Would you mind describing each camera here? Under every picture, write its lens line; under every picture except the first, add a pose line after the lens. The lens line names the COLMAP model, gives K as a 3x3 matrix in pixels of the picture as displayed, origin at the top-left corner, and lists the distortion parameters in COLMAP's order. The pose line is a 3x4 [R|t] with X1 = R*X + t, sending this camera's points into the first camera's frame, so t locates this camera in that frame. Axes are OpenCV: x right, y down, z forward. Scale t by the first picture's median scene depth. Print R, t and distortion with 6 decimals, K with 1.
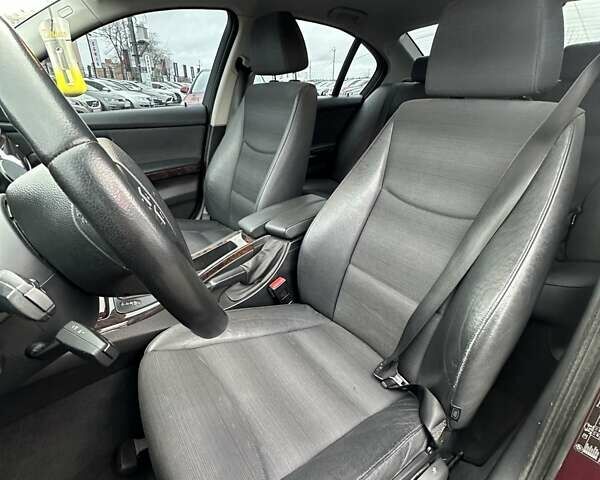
lens RADIAL K [[325.5, 0, 300.0], [0, 325.5, 240.0], [0, 0, 1]] dist [0.002406, 0.000854]
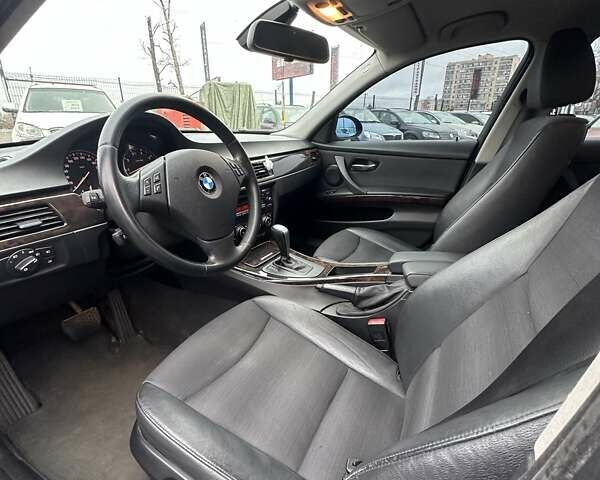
lens RADIAL K [[325.5, 0, 300.0], [0, 325.5, 240.0], [0, 0, 1]] dist [0.002406, 0.000854]
pose [[0.455208, 0.318037, -0.831648, 0.546205], [-0.382169, 0.913407, 0.140120, -0.134495], [0.804197, 0.254046, 0.537335, 0.241223]]
